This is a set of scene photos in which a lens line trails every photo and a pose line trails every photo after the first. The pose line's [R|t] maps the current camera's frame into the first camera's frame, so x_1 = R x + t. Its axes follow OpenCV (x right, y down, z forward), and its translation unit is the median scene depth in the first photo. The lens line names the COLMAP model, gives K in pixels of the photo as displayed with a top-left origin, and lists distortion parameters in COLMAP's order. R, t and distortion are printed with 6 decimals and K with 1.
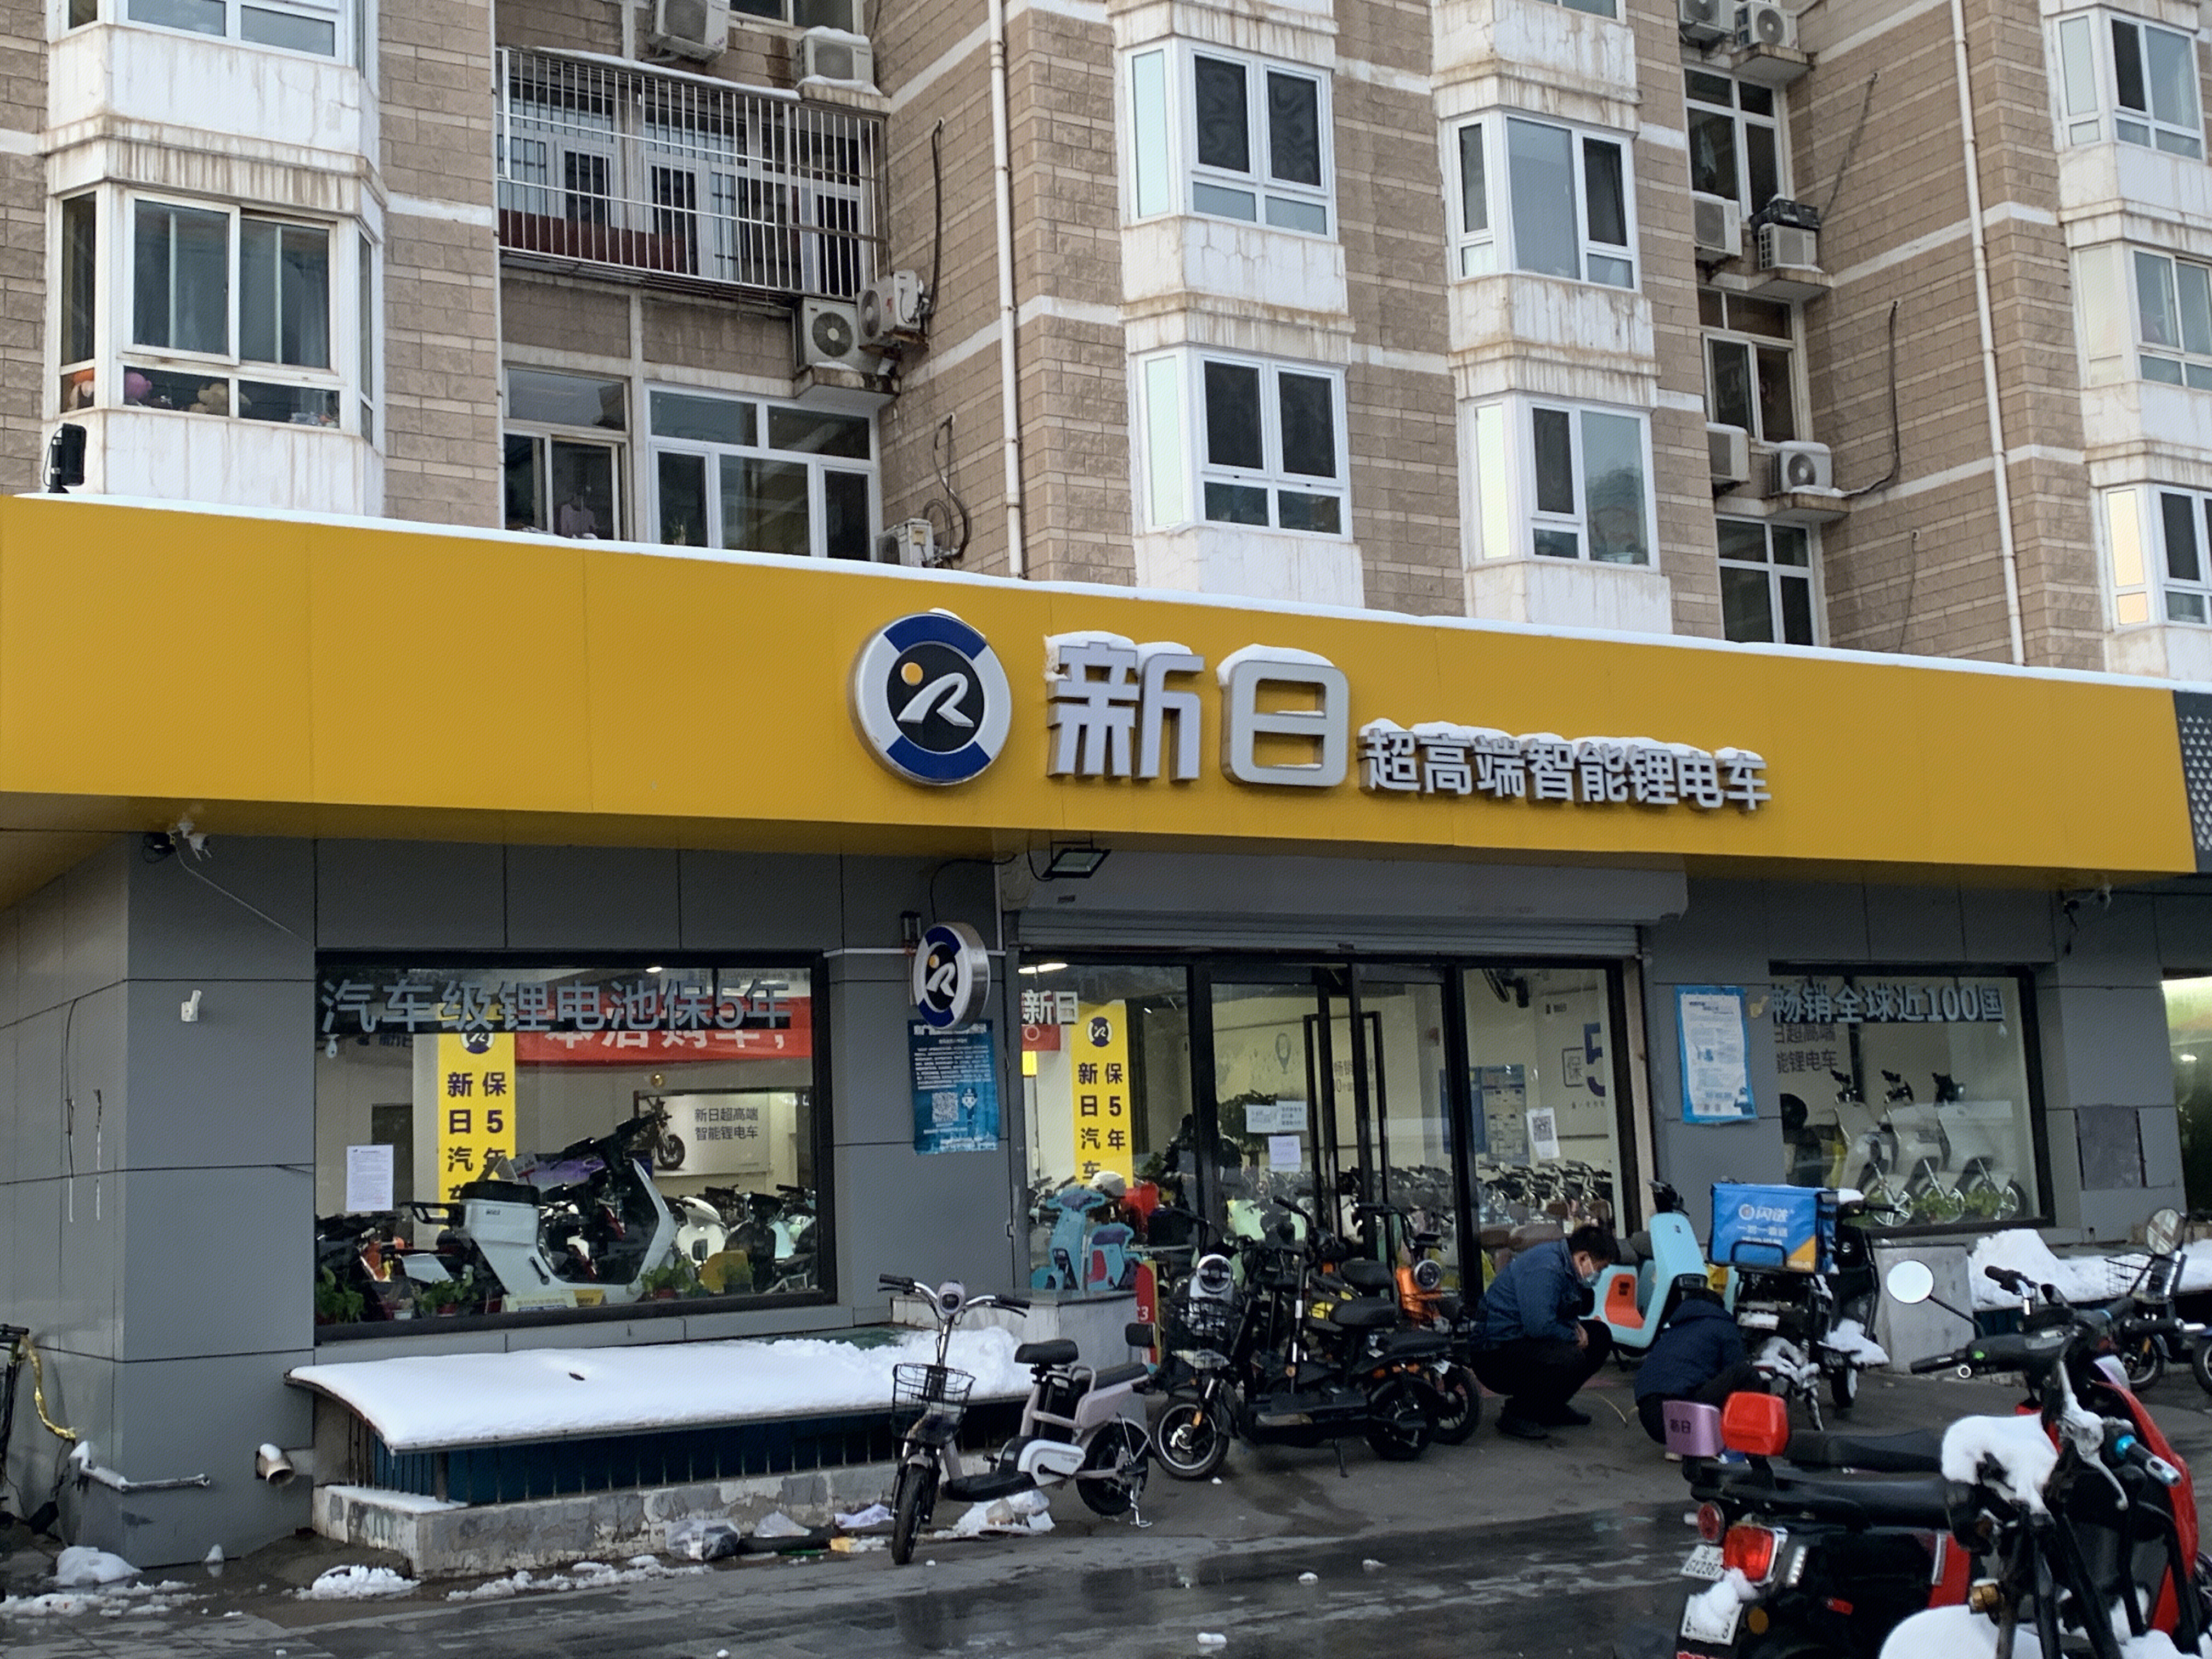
lens RADIAL K [[2681.1, 0, 1104.8], [0, 2681.1, 814.0], [0, 0, 1]] dist [0.055803, 0.000000]
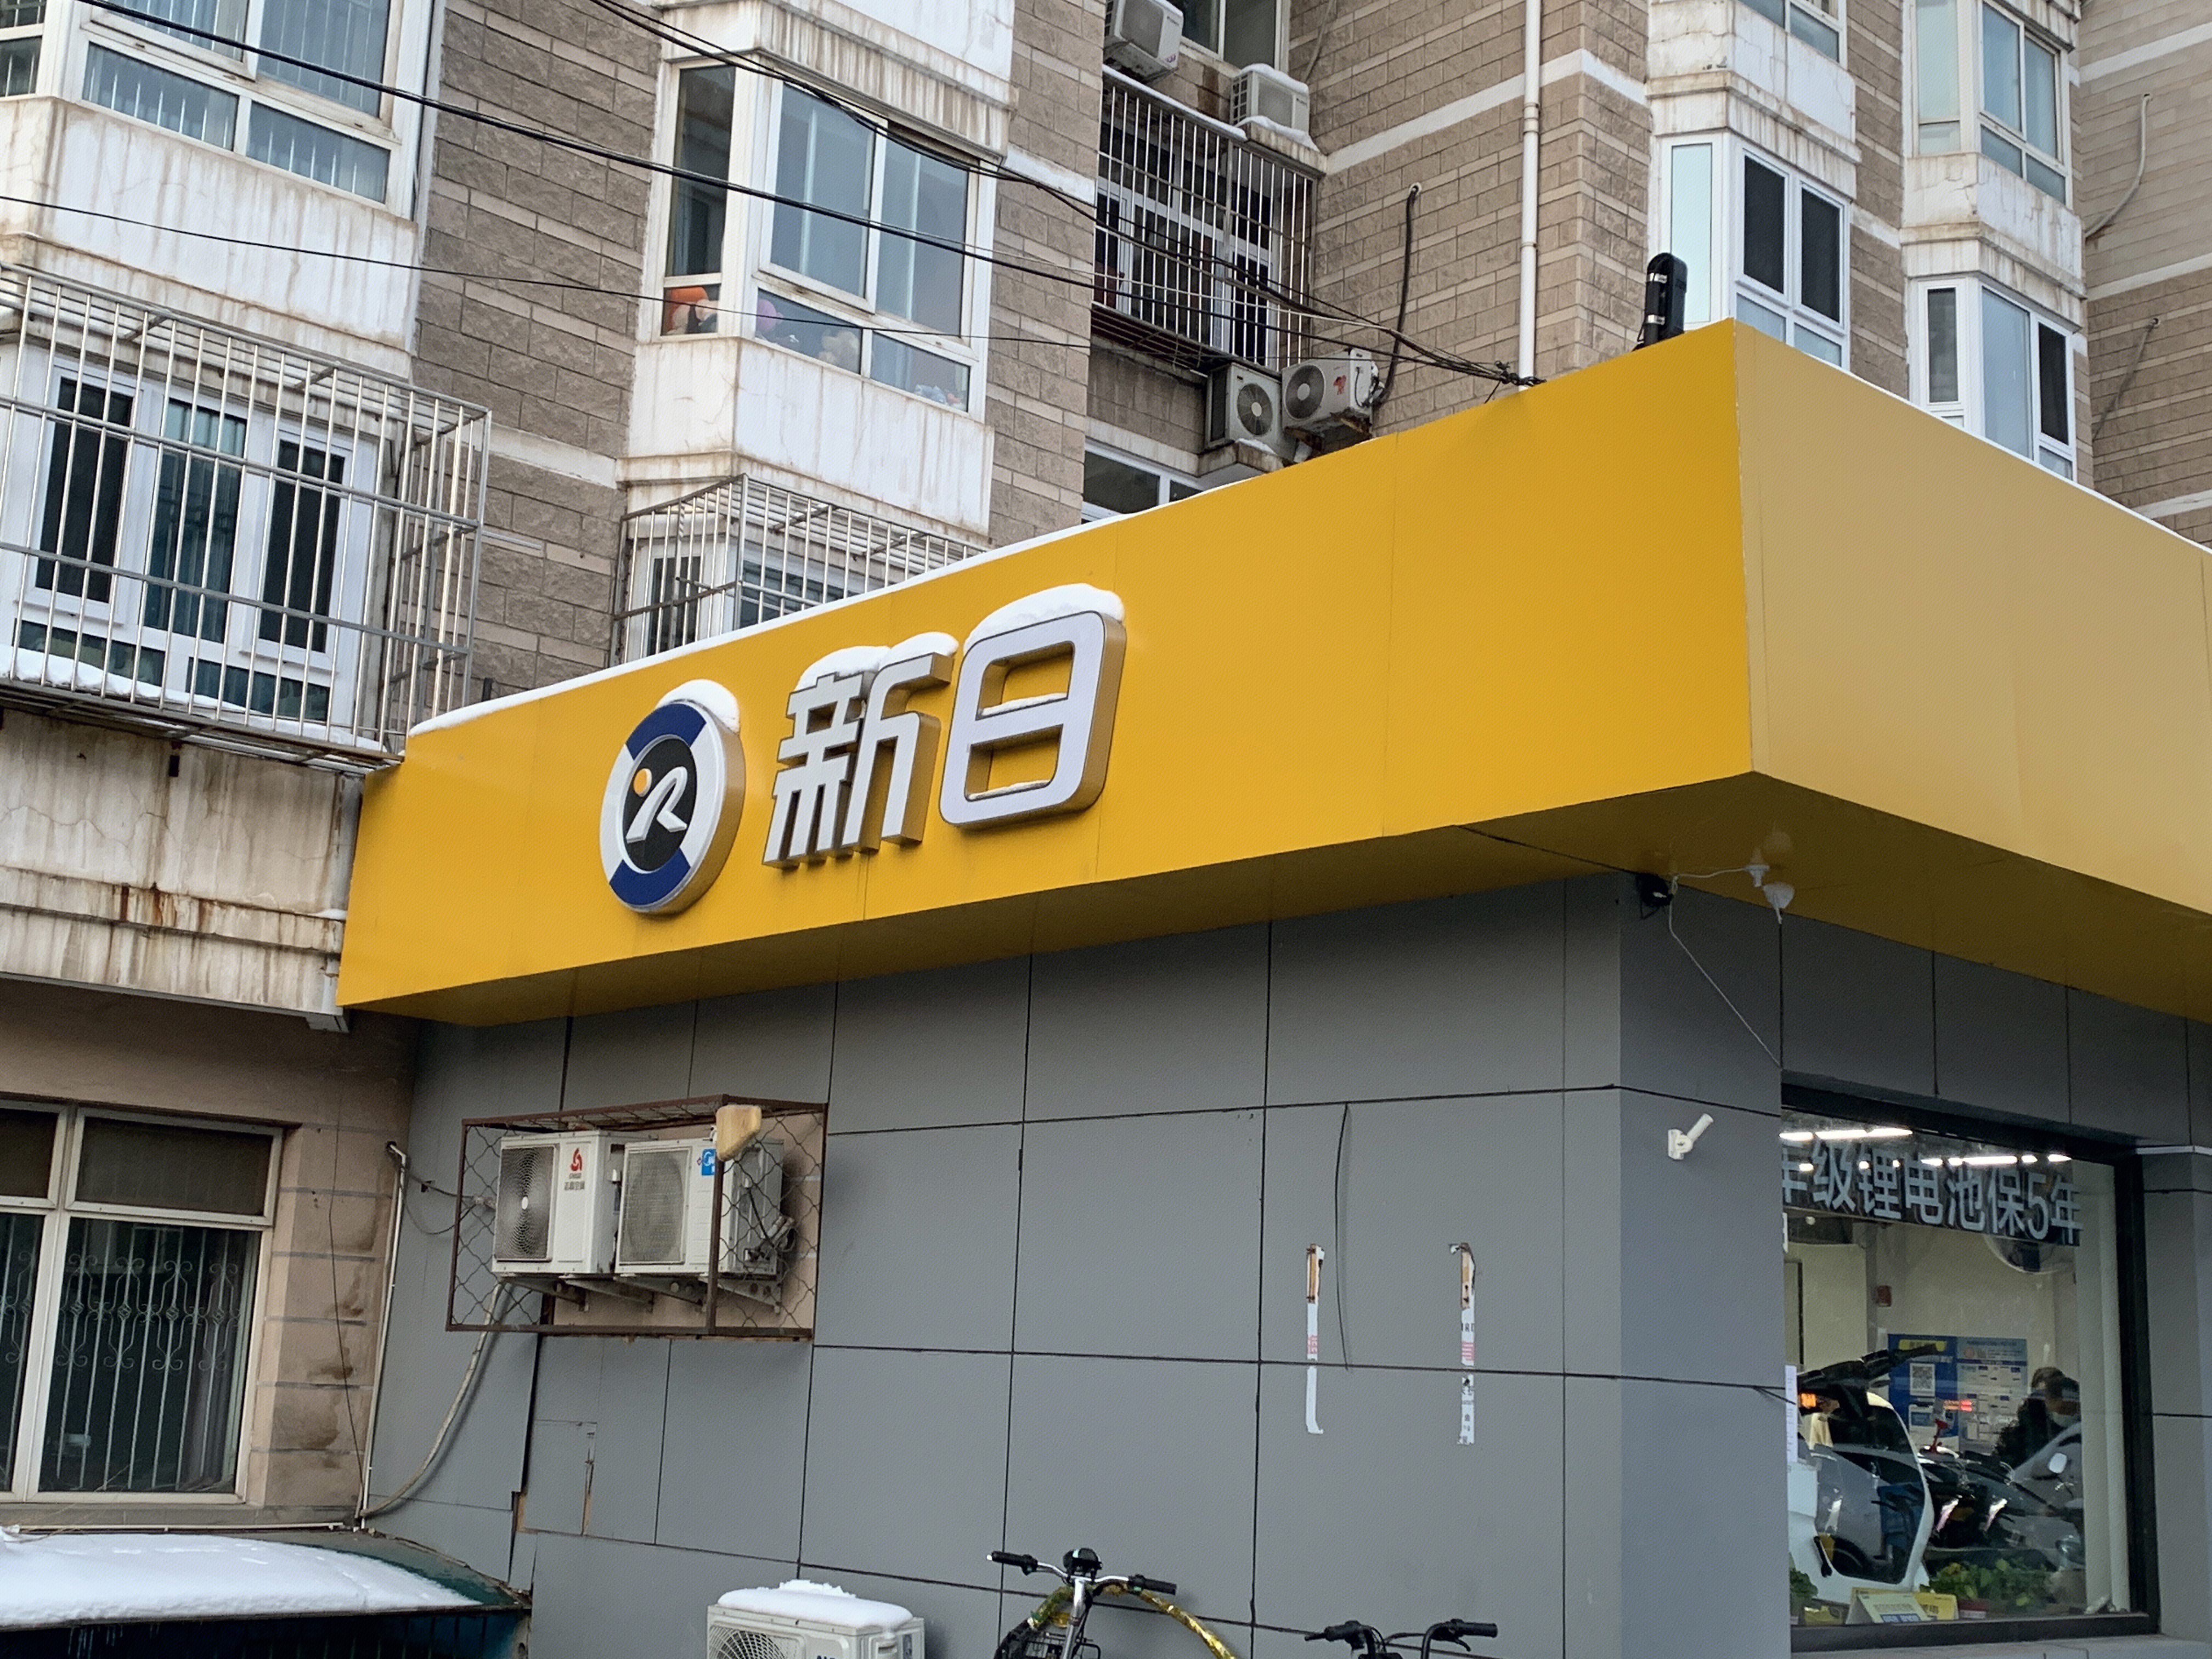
lens RADIAL K [[2681.1, 0, 1101.4], [0, 2681.1, 807.8], [0, 0, 1]] dist [0.055803, 0.000000]
pose [[0.976401, 0.121816, 0.178331, -0.293029], [-0.106893, 0.990092, -0.091058, 0.032300], [-0.187656, 0.069847, 0.979748, 0.178881]]
